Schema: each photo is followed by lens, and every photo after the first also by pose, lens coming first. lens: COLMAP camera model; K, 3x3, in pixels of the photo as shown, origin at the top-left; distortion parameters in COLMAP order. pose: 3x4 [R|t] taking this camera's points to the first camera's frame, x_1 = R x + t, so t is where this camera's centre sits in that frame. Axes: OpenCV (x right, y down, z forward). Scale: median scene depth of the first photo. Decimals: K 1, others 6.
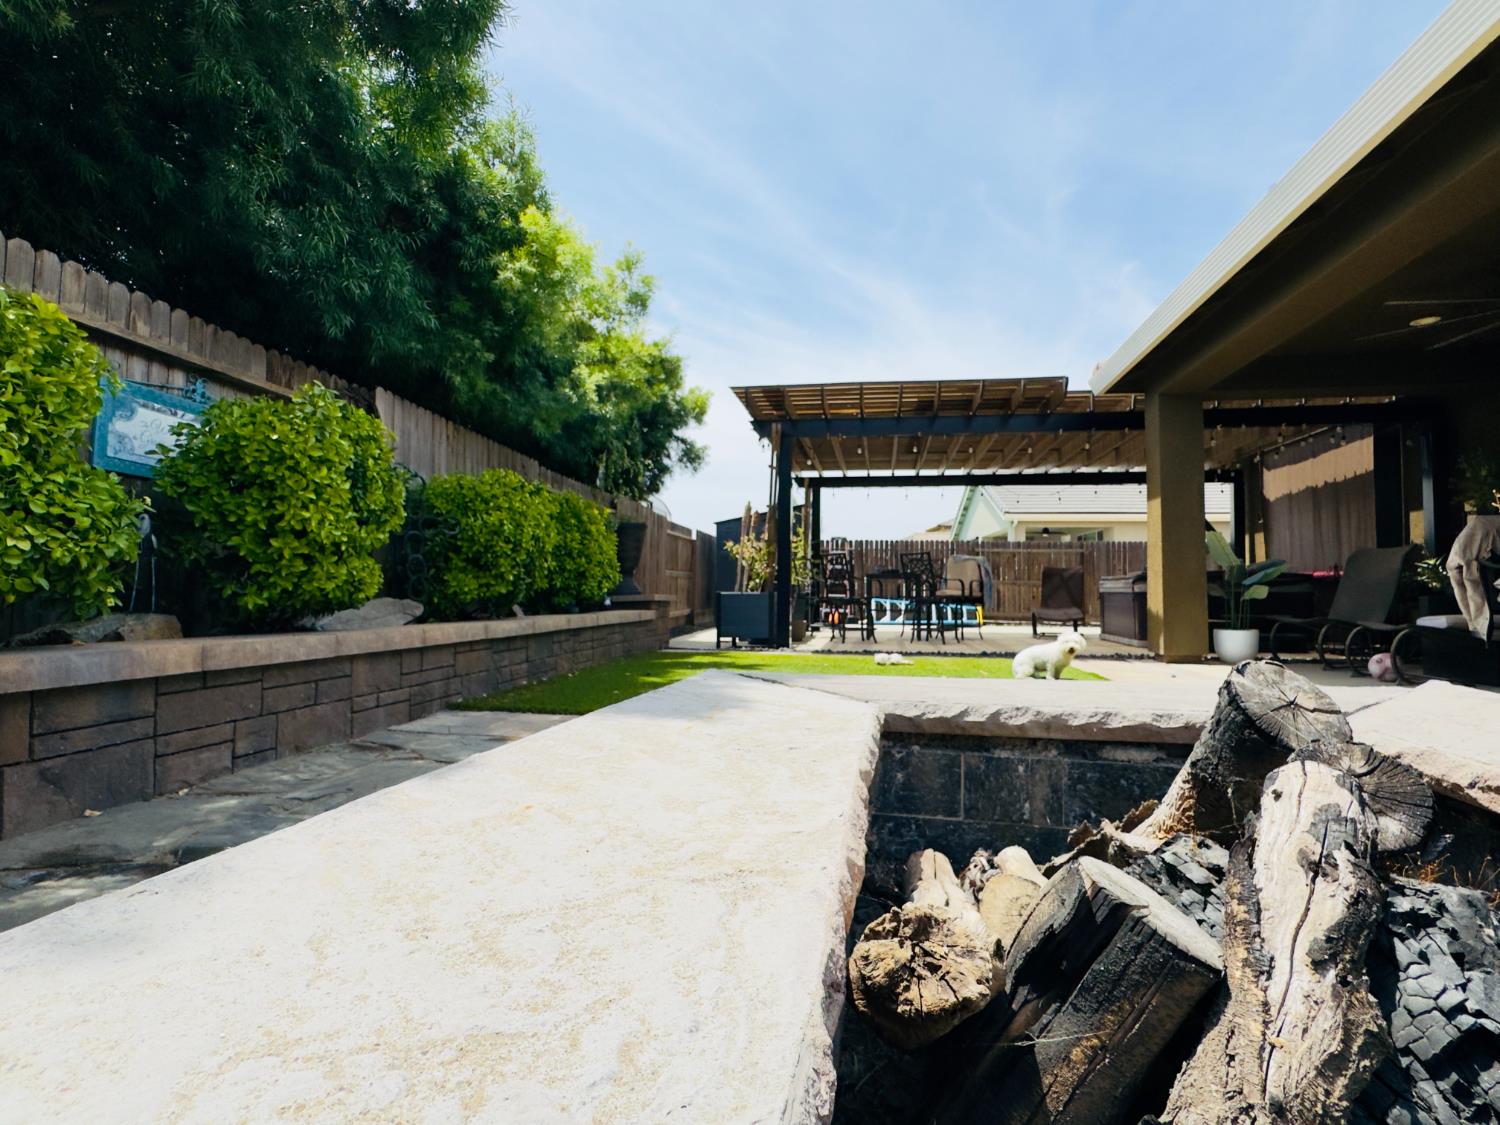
lens RADIAL K [[762.0, 0, 748.5], [0, 762.0, 561.0], [0, 0, 1]] dist [-0.003207, -0.000509]
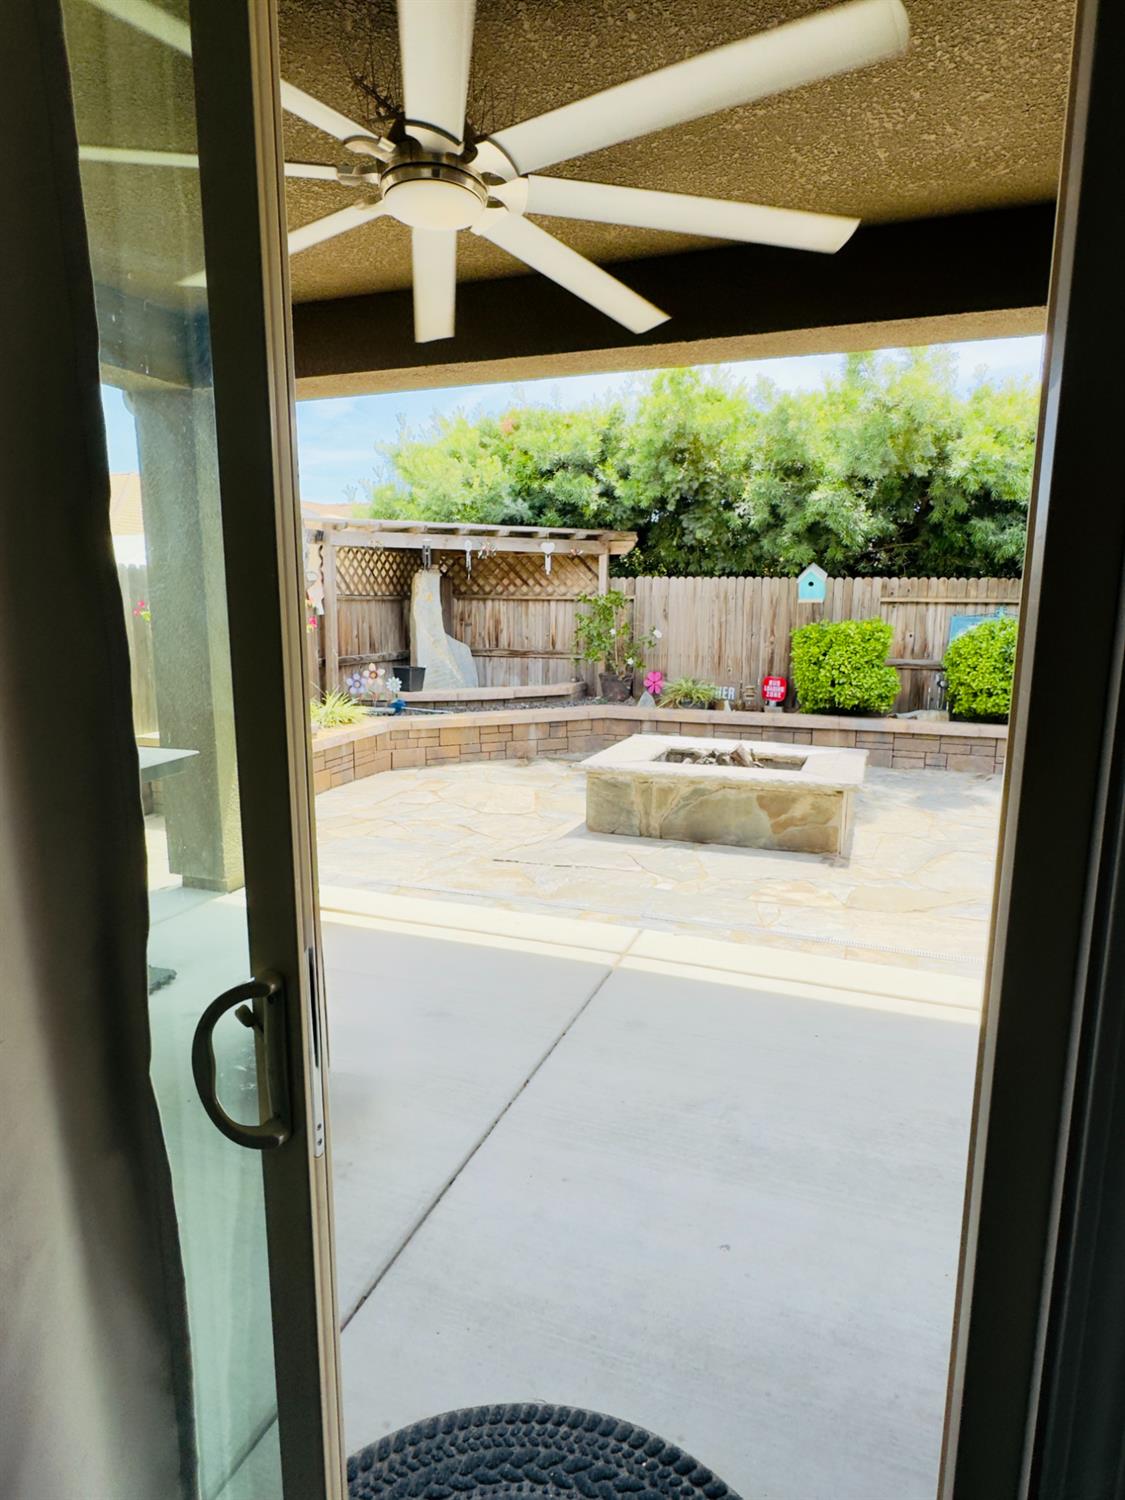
lens RADIAL K [[841.3, 0, 560.8], [0, 841.3, 744.7], [0, 0, 1]] dist [0.000201, 0.000014]
pose [[-0.181573, 0.168368, -0.968857, 2.724189], [0.033389, 0.985721, 0.165041, -0.398343], [0.982811, -0.002383, -0.184602, 0.243694]]
